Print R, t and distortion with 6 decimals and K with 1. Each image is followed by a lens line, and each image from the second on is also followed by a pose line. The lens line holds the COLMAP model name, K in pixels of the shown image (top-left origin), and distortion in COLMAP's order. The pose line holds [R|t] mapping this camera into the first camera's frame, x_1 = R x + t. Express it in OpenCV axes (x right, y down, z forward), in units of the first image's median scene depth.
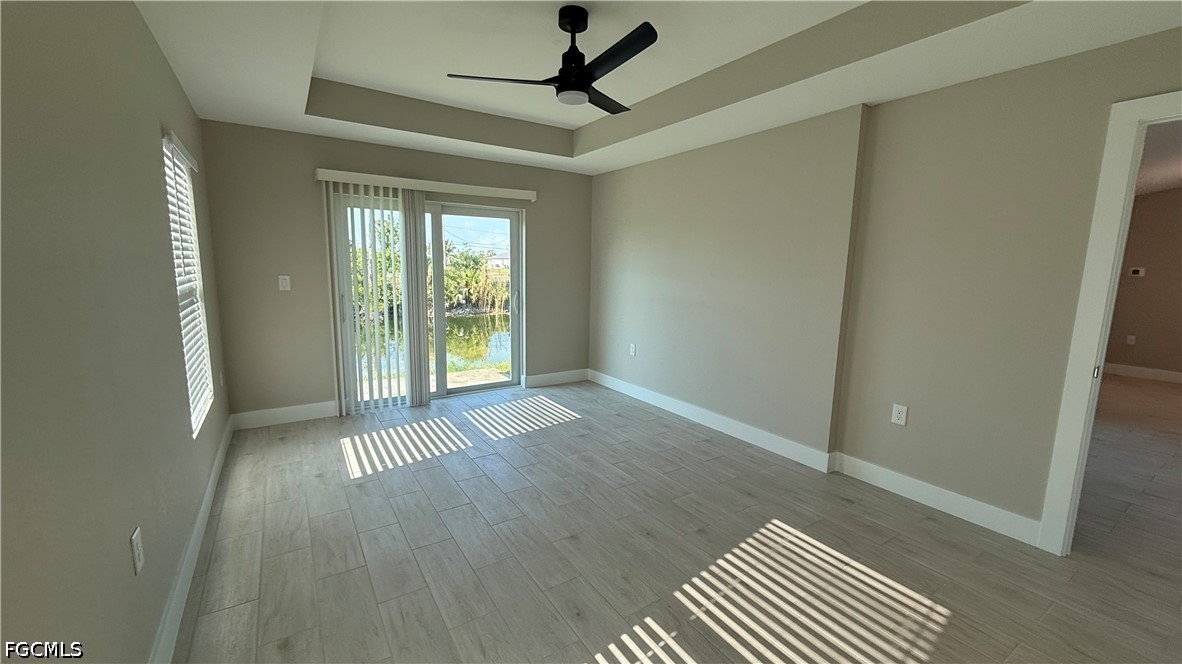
lens RADIAL K [[472.0, 0, 592.8], [0, 472.0, 331.9], [0, 0, 1]] dist [0.000140, -0.000146]
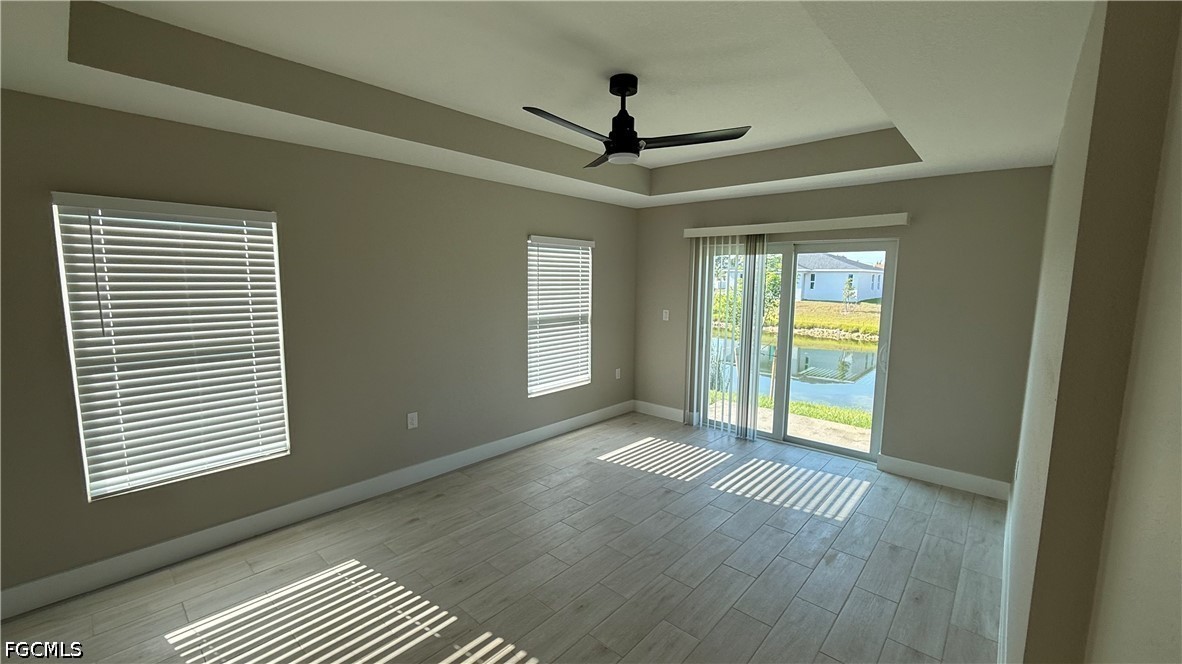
lens RADIAL K [[472.0, 0, 592.8], [0, 472.0, 331.9], [0, 0, 1]] dist [0.000140, -0.000146]
pose [[0.254117, 0.095631, -0.962434, 0.596501], [-0.143281, 0.987842, 0.060325, -0.105259], [0.956502, 0.122569, 0.264729, 0.433013]]
